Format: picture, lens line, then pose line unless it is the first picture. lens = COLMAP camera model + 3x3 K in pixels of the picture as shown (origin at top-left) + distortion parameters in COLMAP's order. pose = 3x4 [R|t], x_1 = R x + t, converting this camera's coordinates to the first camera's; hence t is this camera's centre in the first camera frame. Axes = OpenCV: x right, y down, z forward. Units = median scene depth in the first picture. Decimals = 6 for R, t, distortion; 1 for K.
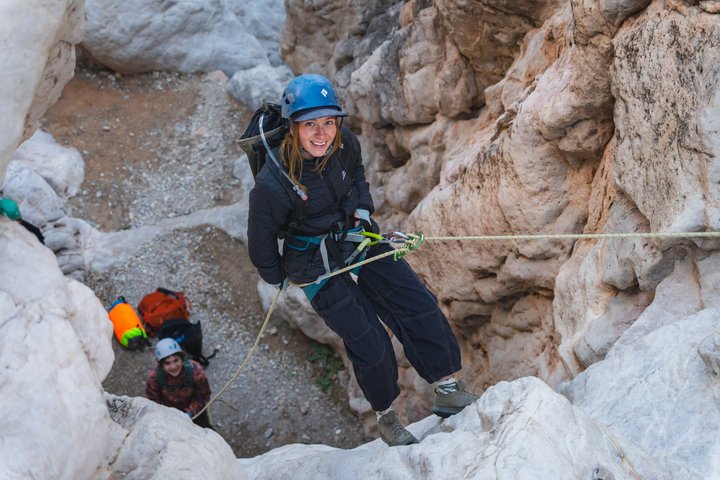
lens RADIAL K [[1168.9, 0, 358.8], [0, 1168.9, 238.6], [0, 0, 1]] dist [0.023305, 0.000000]
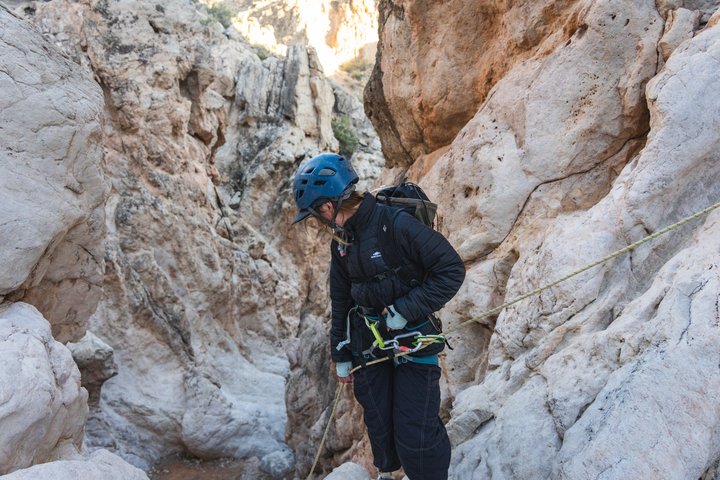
lens RADIAL K [[571.9, 0, 360.6], [0, 571.9, 242.2], [0, 0, 1]] dist [-0.010592, 0.006743]
pose [[0.998815, -0.038351, 0.029975, 0.059508], [0.048467, 0.840486, -0.539661, 0.116295], [-0.004497, 0.540474, 0.841349, 0.045362]]
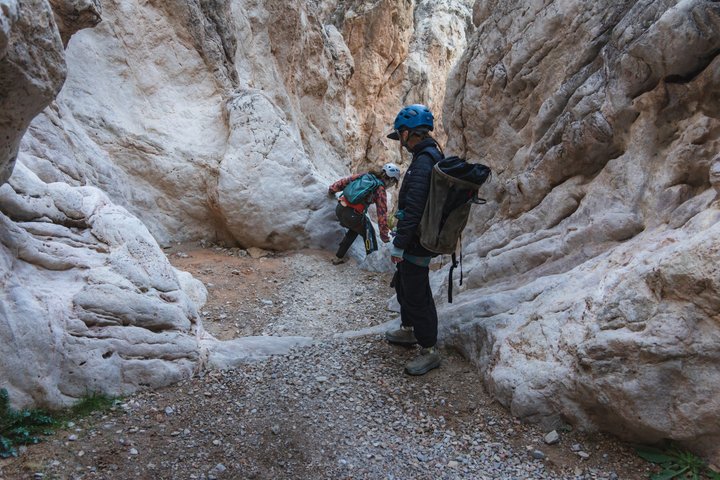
lens RADIAL K [[571.9, 0, 362.0], [0, 571.9, 240.1], [0, 0, 1]] dist [-0.010592, 0.006743]
pose [[0.998012, 0.029298, 0.055807, -0.214917], [0.006024, 0.837018, -0.547143, 0.178354], [-0.062741, 0.546391, 0.835177, 0.915237]]
